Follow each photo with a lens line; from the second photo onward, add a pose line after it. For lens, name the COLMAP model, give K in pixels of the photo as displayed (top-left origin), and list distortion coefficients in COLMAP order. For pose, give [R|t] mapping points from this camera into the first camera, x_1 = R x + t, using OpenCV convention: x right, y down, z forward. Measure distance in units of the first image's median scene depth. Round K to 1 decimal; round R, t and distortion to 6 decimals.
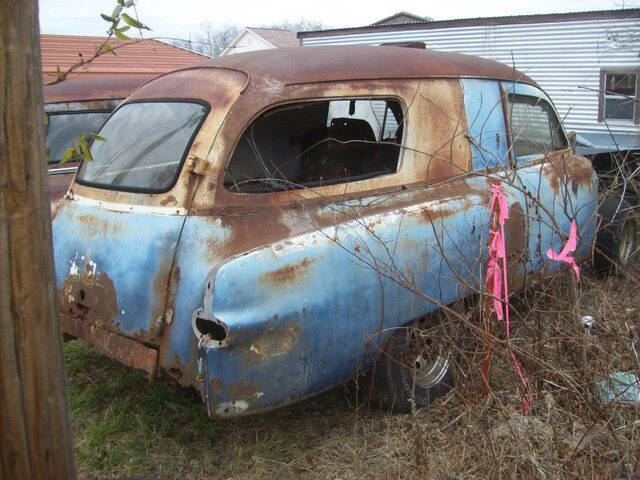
lens RADIAL K [[682.3, 0, 319.8], [0, 682.3, 239.6], [0, 0, 1]] dist [-0.120073, 0.000000]
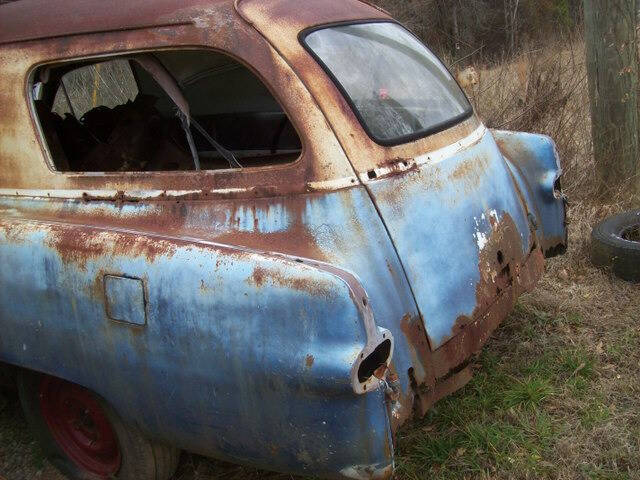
lens RADIAL K [[682.3, 0, 319.9], [0, 682.3, 239.7], [0, 0, 1]] dist [-0.120073, 0.000000]
pose [[-0.226040, -0.225925, 0.947557, -1.021623], [0.293133, 0.911870, 0.287343, -0.218421], [-0.928967, 0.342711, -0.139893, 1.263217]]
